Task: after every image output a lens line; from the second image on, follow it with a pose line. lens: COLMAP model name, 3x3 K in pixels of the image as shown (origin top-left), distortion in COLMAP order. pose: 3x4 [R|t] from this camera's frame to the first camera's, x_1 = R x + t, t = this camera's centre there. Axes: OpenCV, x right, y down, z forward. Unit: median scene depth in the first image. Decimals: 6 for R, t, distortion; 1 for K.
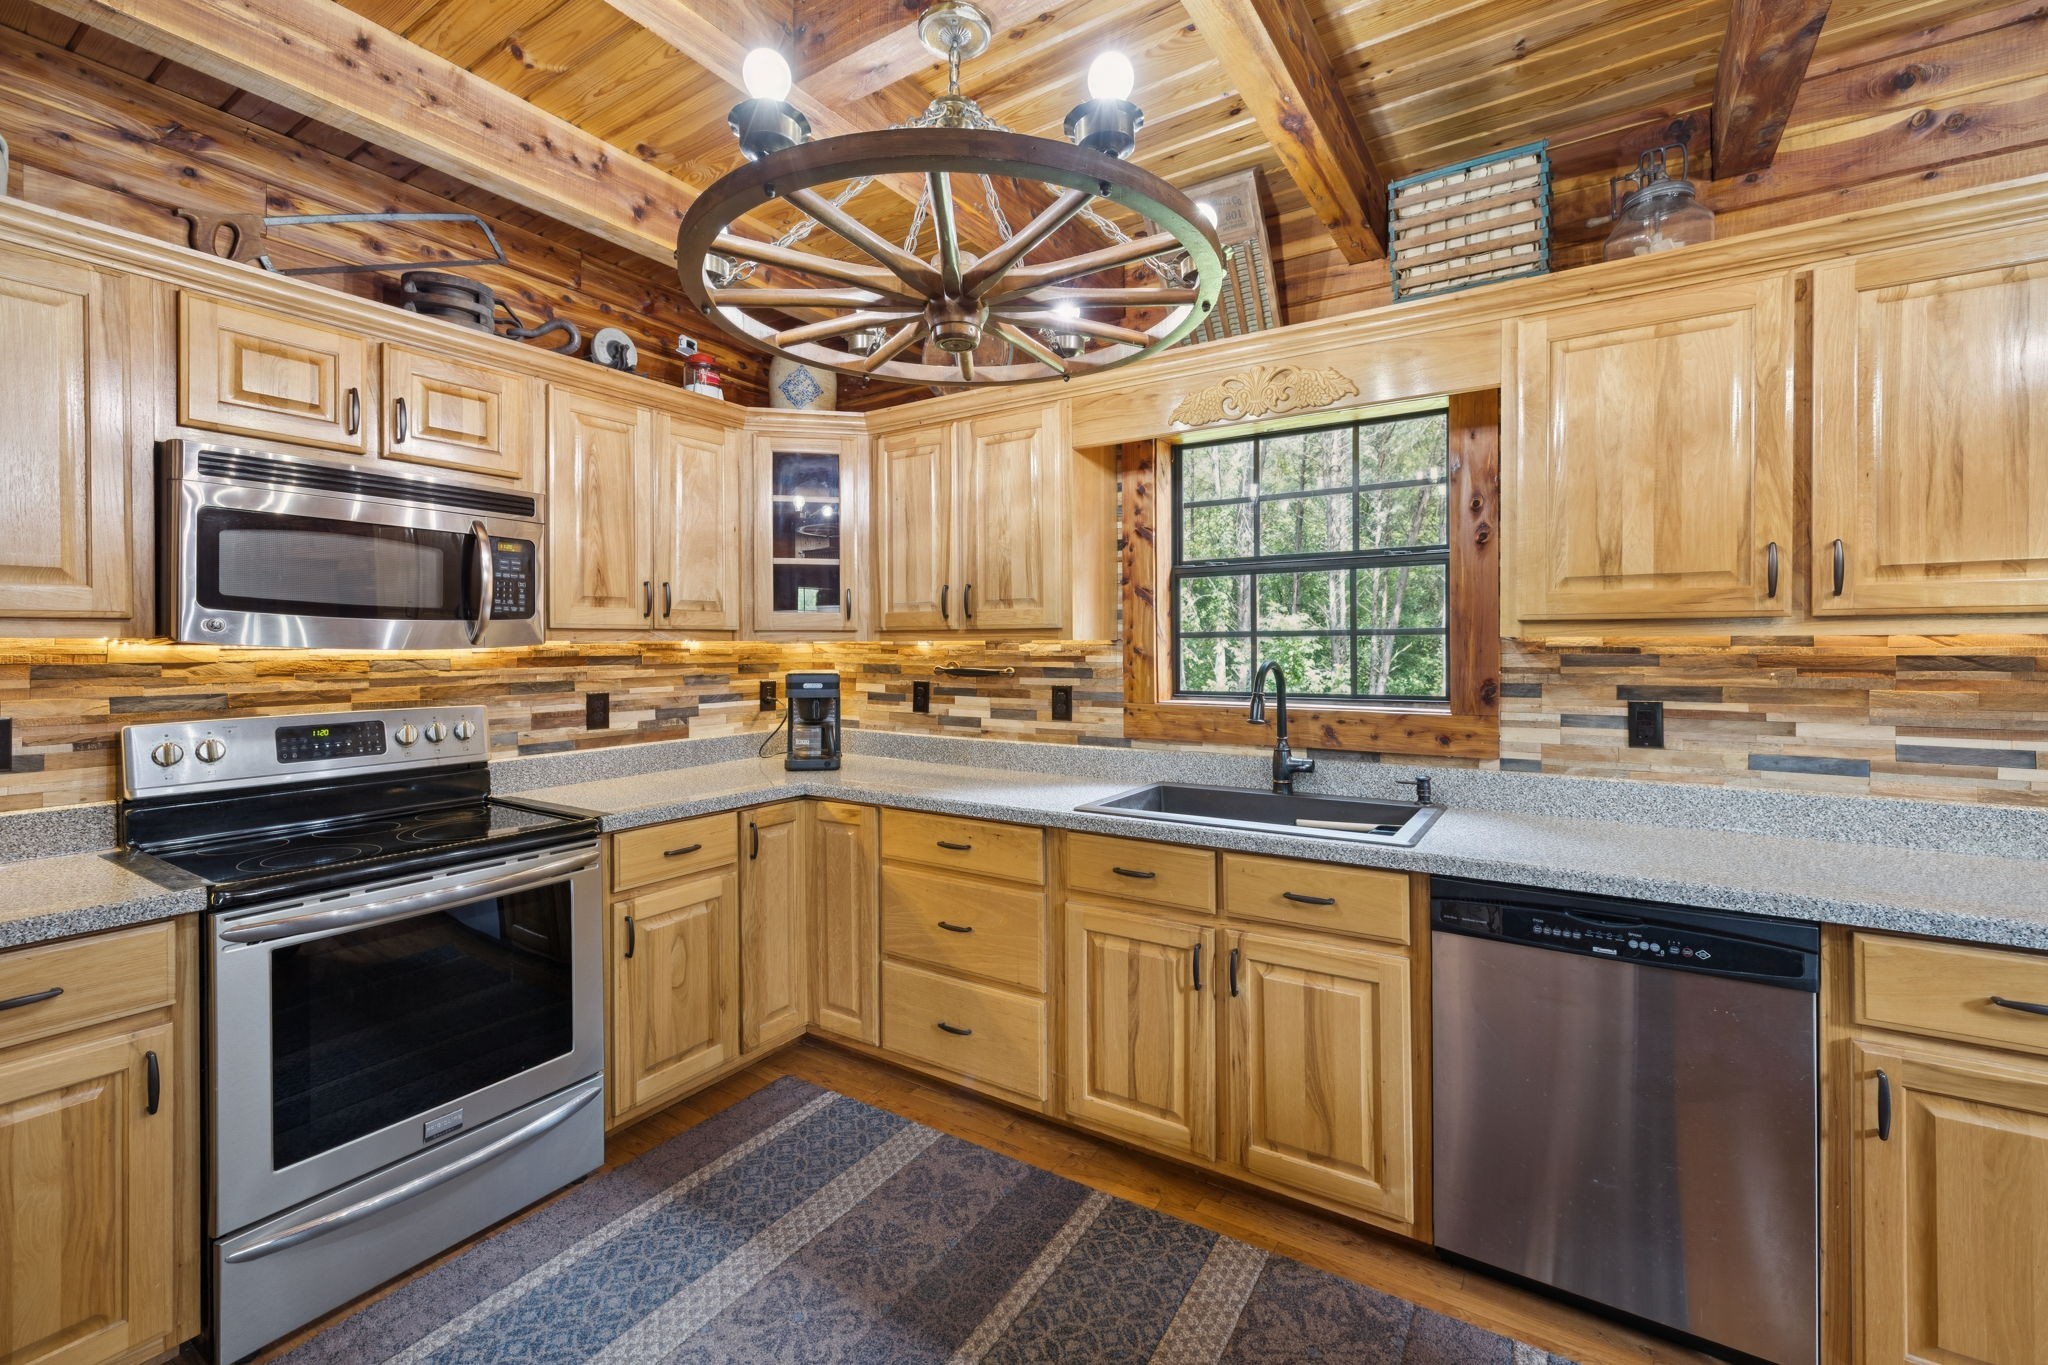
lens RADIAL K [[856.8, 0, 1021.5], [0, 856.8, 649.7], [0, 0, 1]] dist [-0.000570, 0.000515]
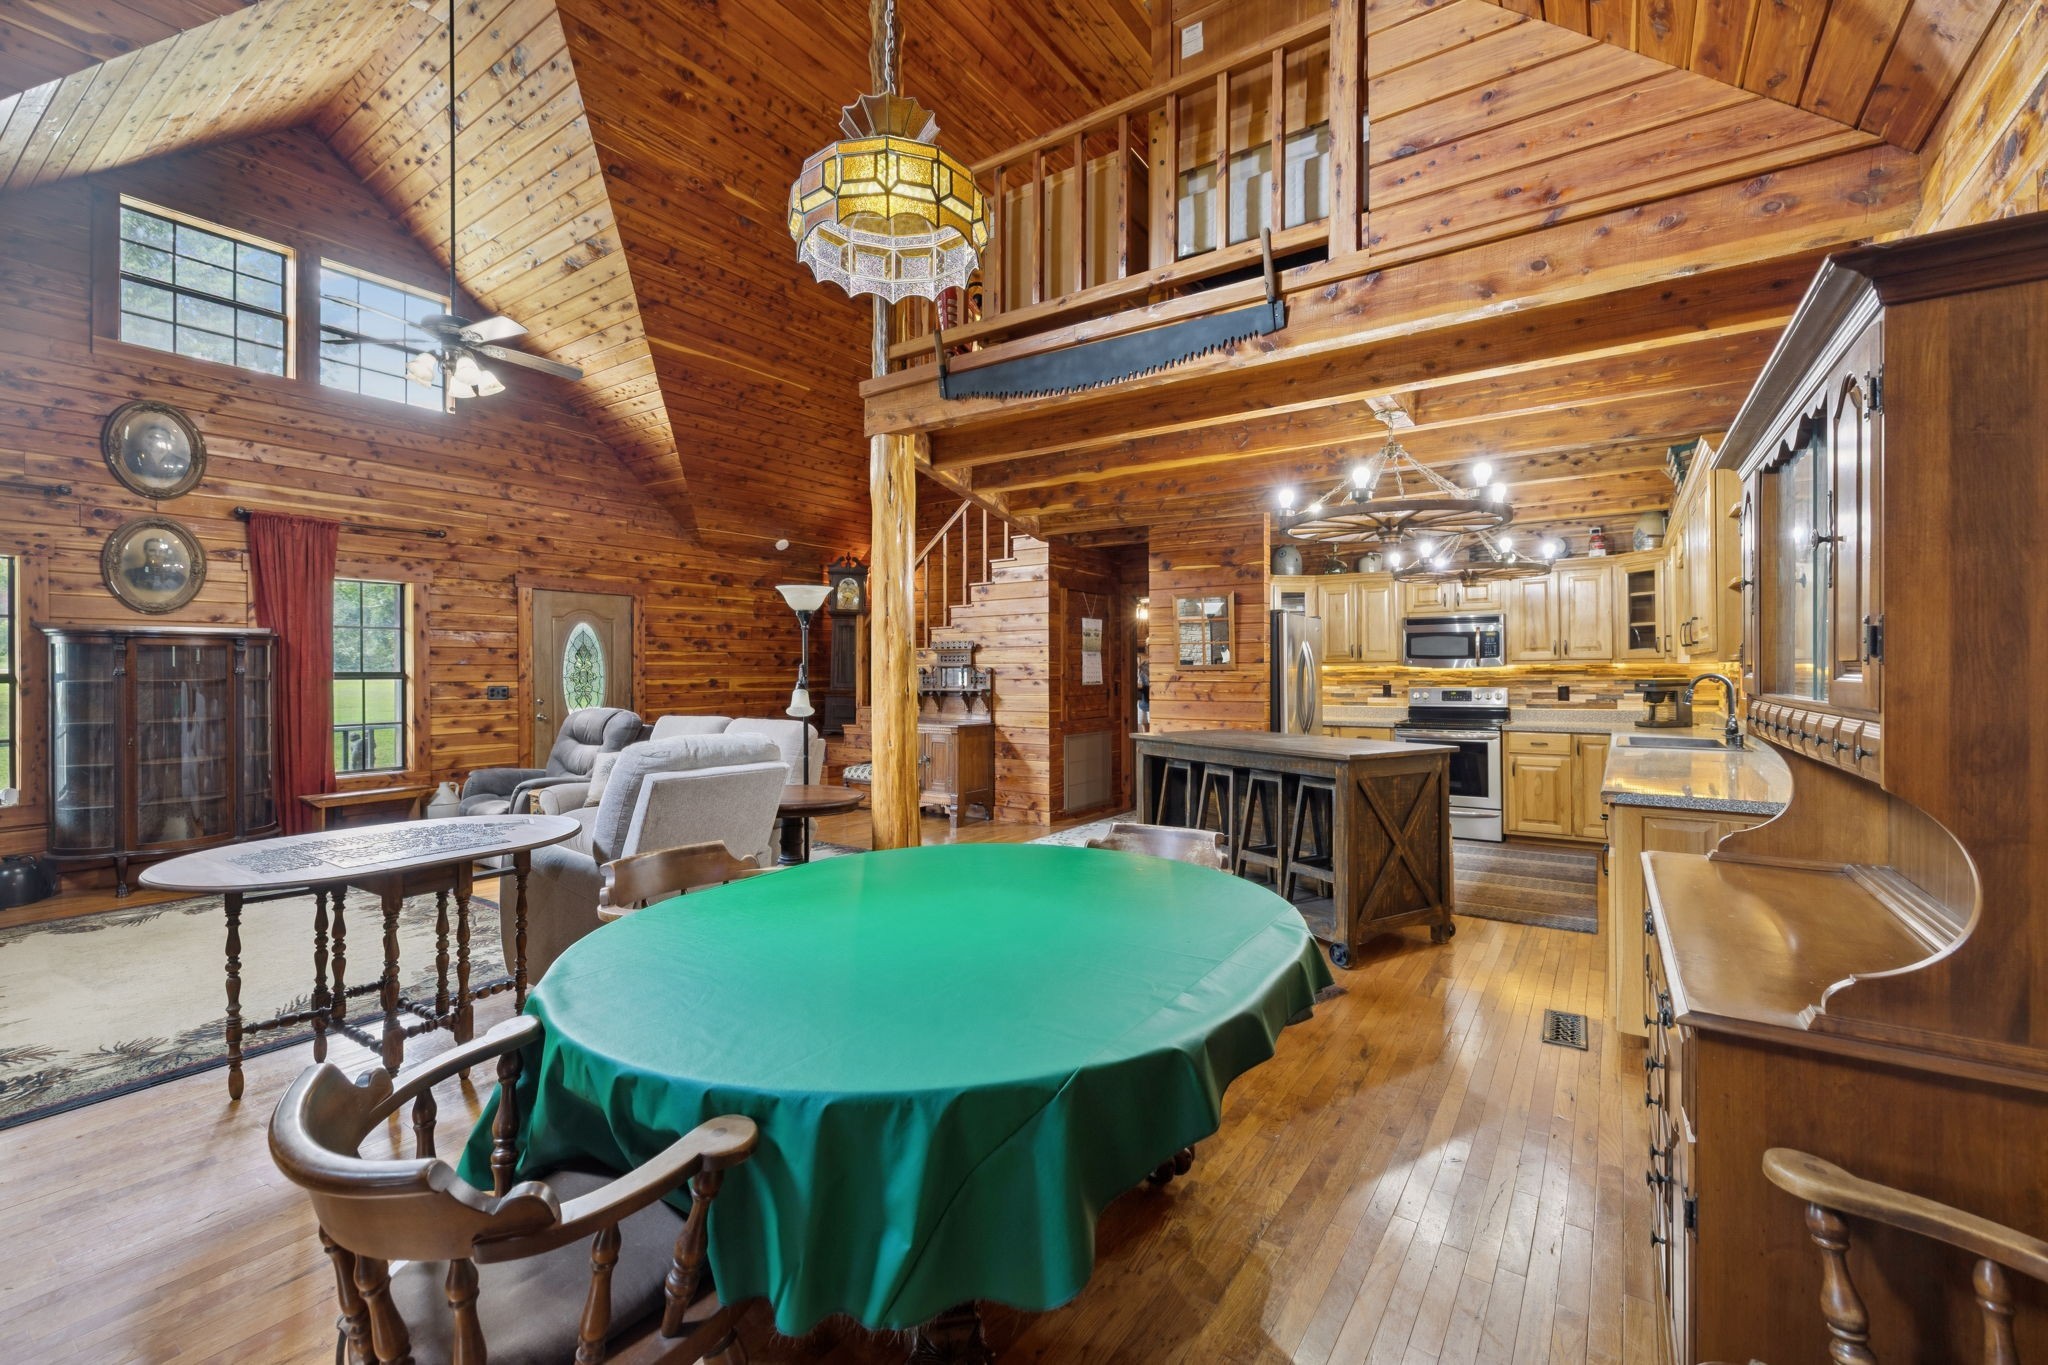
lens RADIAL K [[856.8, 0, 1017.3], [0, 856.8, 670.0], [0, 0, 1]] dist [-0.000570, 0.000515]
pose [[-0.034914, 0.001773, -0.999389, 2.444257], [0.005431, 0.999984, 0.001584, -0.006778], [0.999376, -0.005372, -0.034923, -0.552047]]
